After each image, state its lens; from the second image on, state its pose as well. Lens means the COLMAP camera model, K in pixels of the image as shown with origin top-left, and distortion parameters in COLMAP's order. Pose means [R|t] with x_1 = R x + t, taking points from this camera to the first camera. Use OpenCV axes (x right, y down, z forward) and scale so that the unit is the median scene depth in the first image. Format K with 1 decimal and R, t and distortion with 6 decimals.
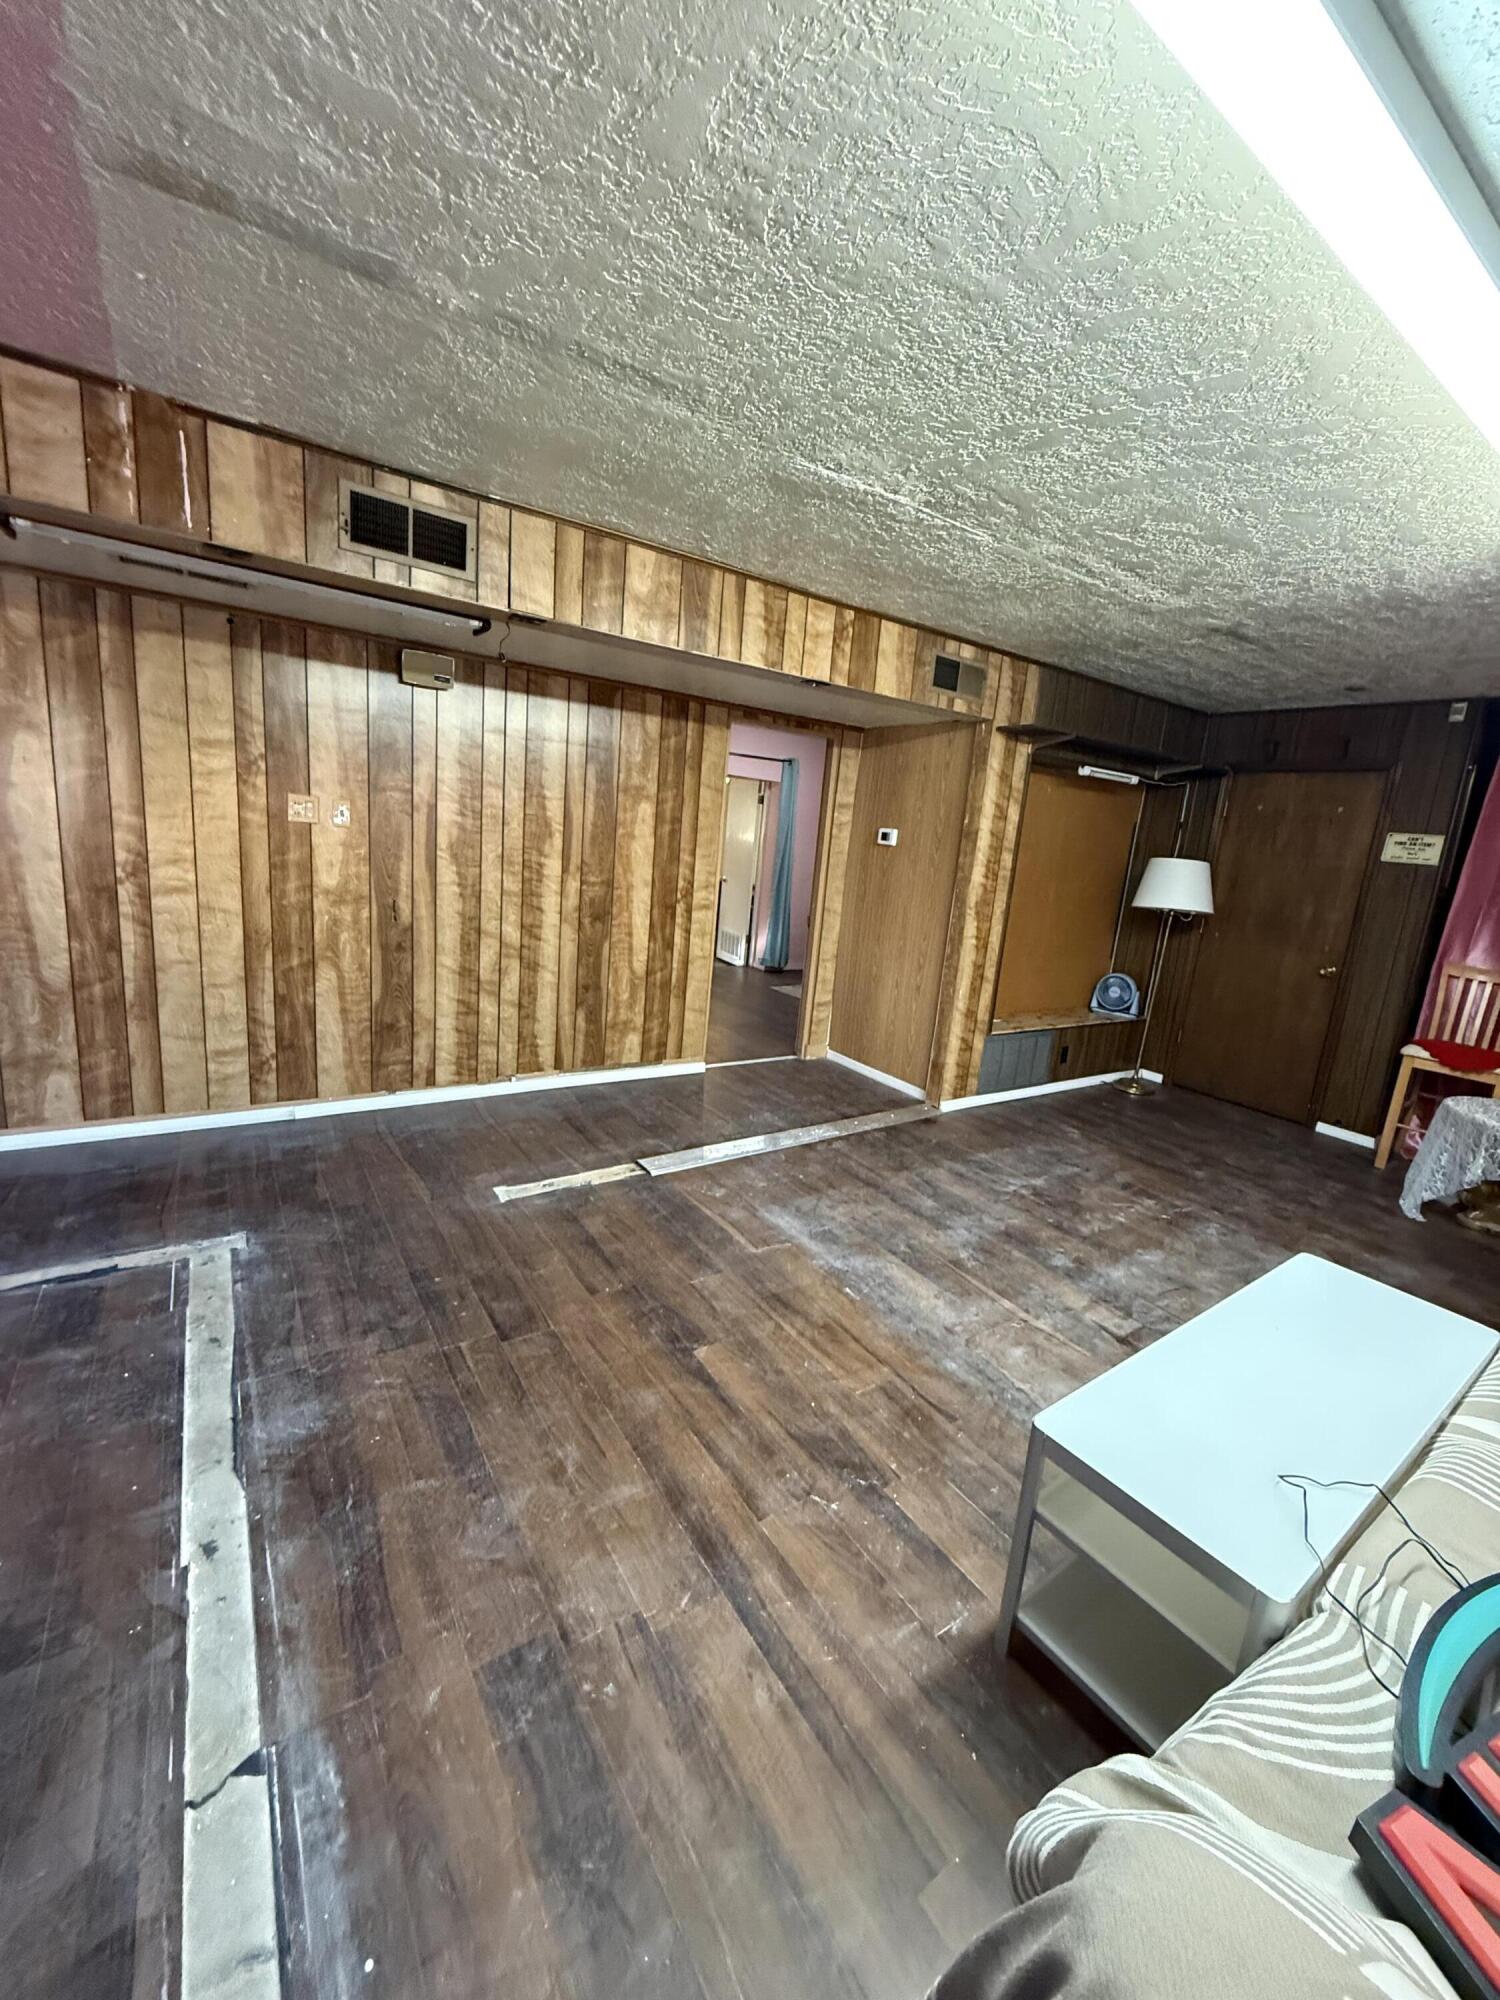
lens RADIAL K [[794.1, 0, 753.6], [0, 794.1, 997.4], [0, 0, 1]] dist [-0.001505, -0.000018]
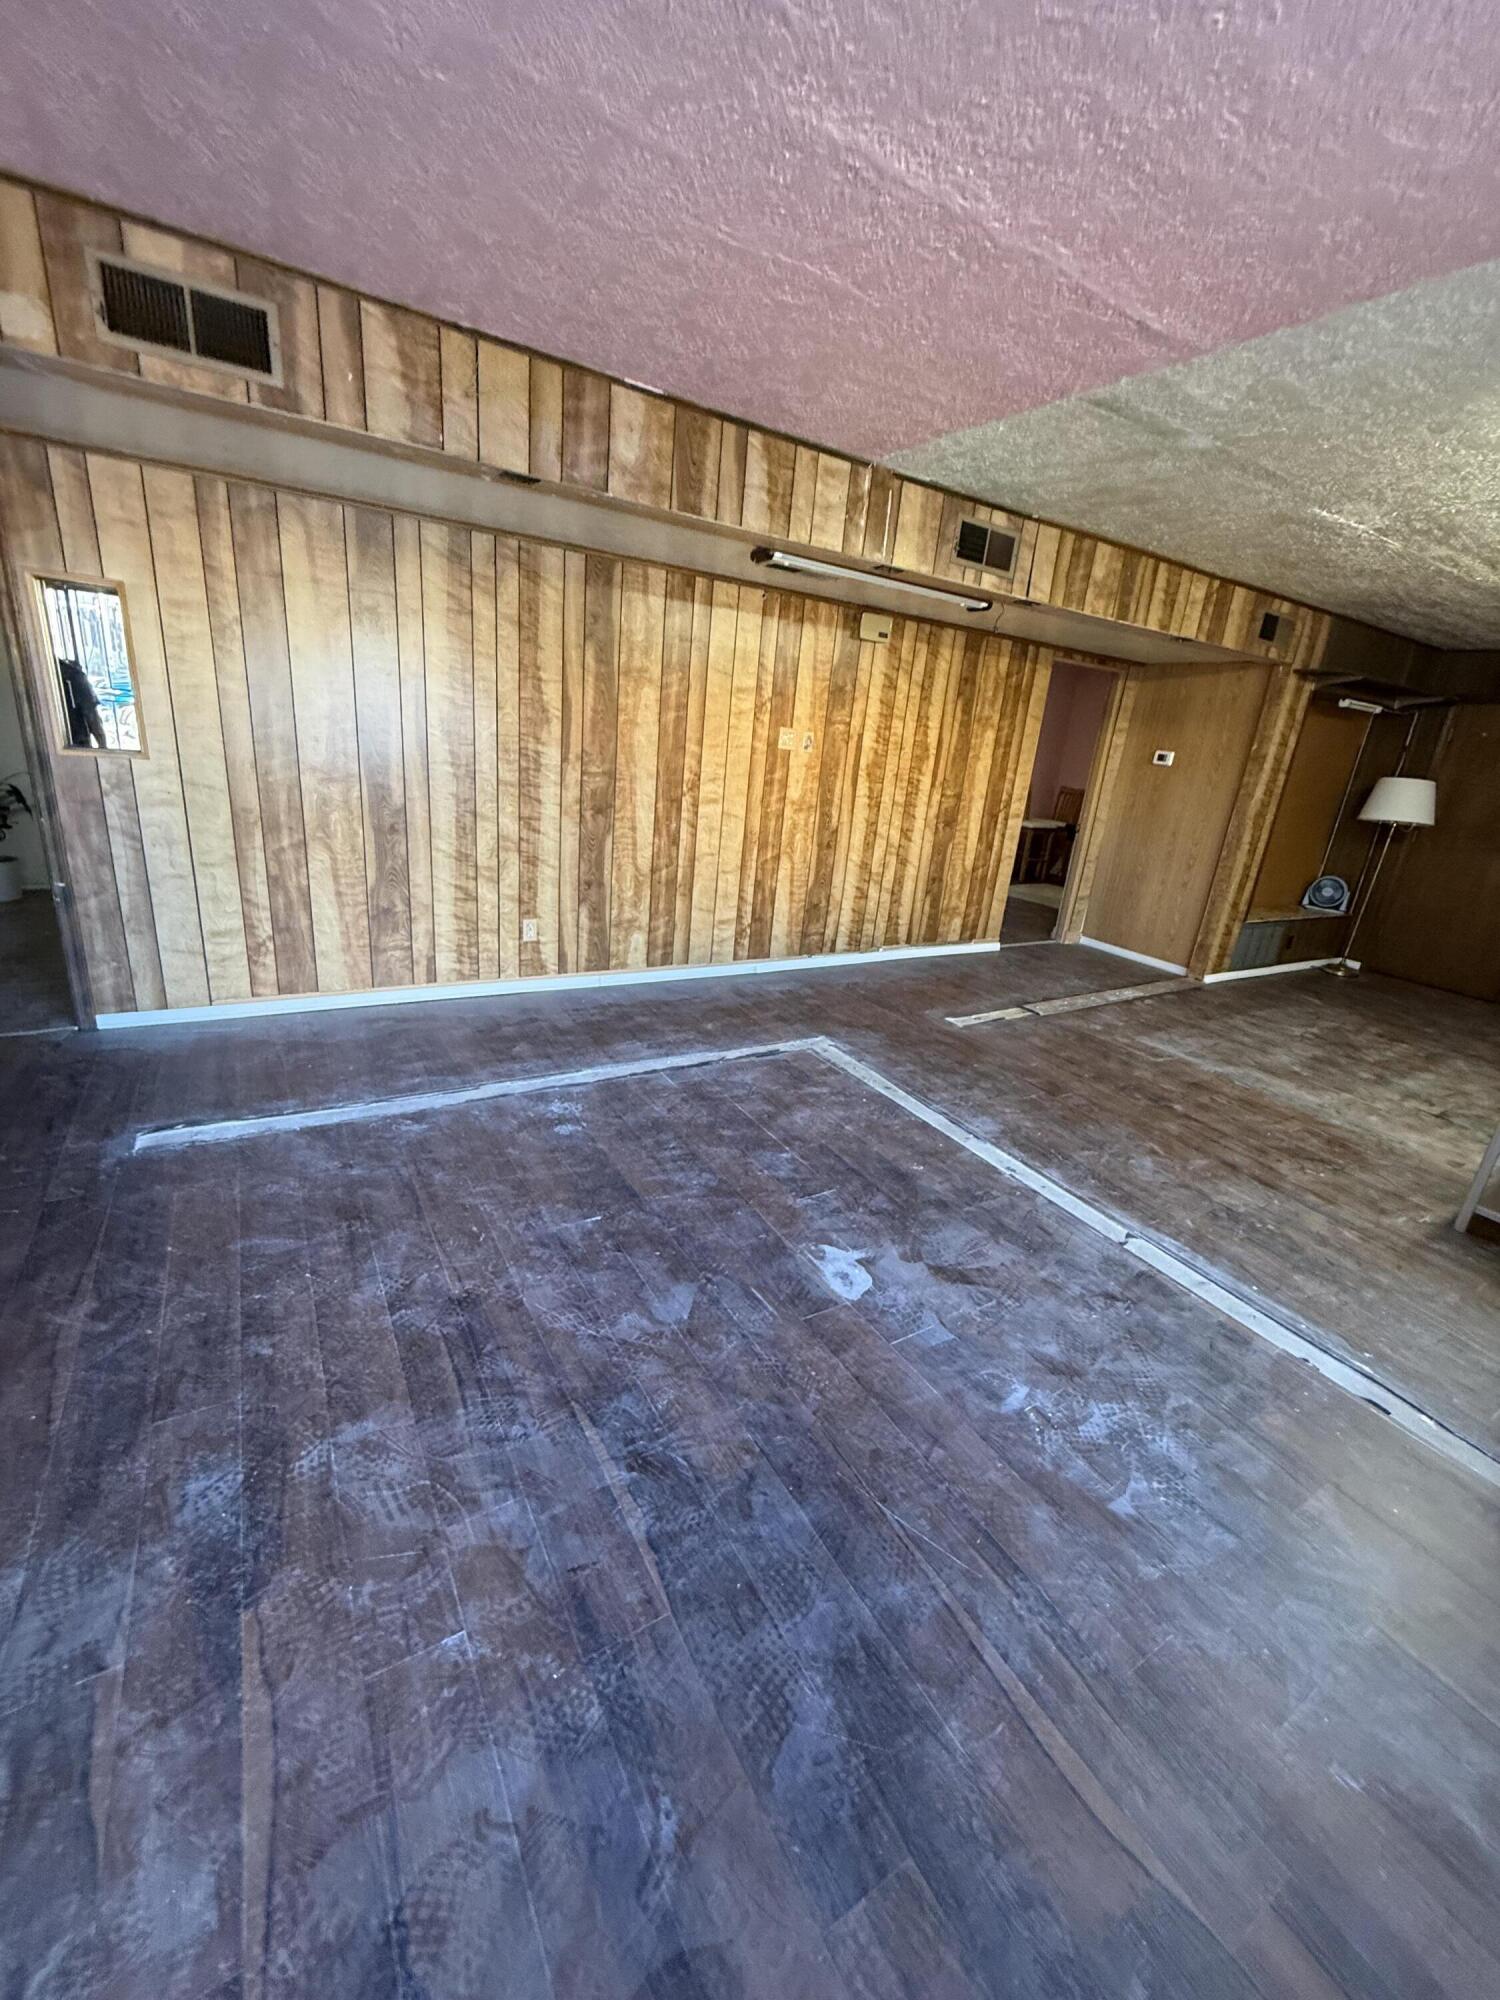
lens RADIAL K [[794.1, 0, 753.6], [0, 794.1, 997.4], [0, 0, 1]] dist [-0.001505, -0.000018]
pose [[0.998858, 0.019385, -0.043674, -0.515944], [-0.014262, 0.993297, 0.114705, 0.038851], [0.045605, -0.113951, 0.992439, -0.349231]]
